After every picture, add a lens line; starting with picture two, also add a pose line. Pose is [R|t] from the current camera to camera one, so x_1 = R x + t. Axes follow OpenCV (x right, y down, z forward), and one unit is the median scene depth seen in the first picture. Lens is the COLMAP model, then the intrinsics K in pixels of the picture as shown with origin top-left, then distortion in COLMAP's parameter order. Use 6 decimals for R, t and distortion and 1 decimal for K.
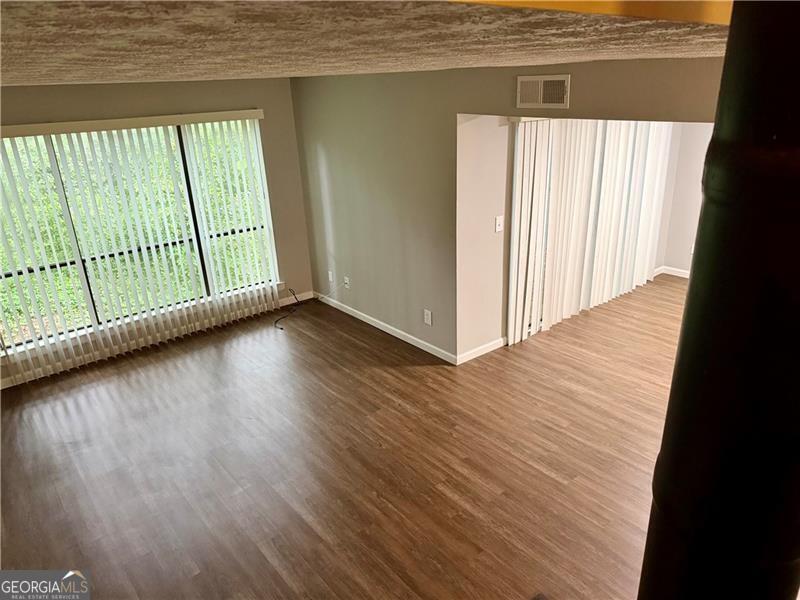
lens RADIAL K [[561.4, 0, 392.6], [0, 561.4, 297.4], [0, 0, 1]] dist [0.064065, -0.076187]
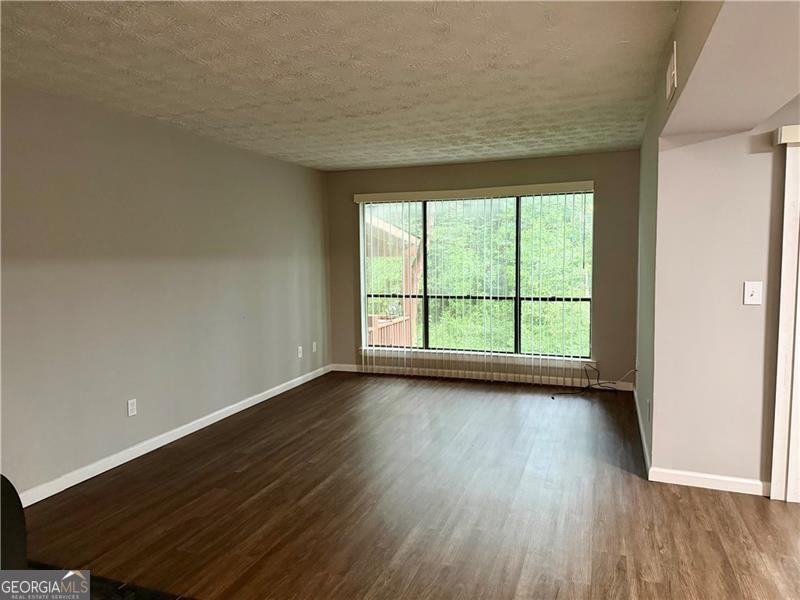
lens RADIAL K [[561.4, 0, 400.5], [0, 561.4, 296.3], [0, 0, 1]] dist [0.064065, -0.076187]
pose [[0.516928, 0.107281, -0.849280, 0.551605], [-0.315811, 0.946031, -0.072721, 0.055043], [0.795644, 0.305804, 0.522911, 0.313708]]
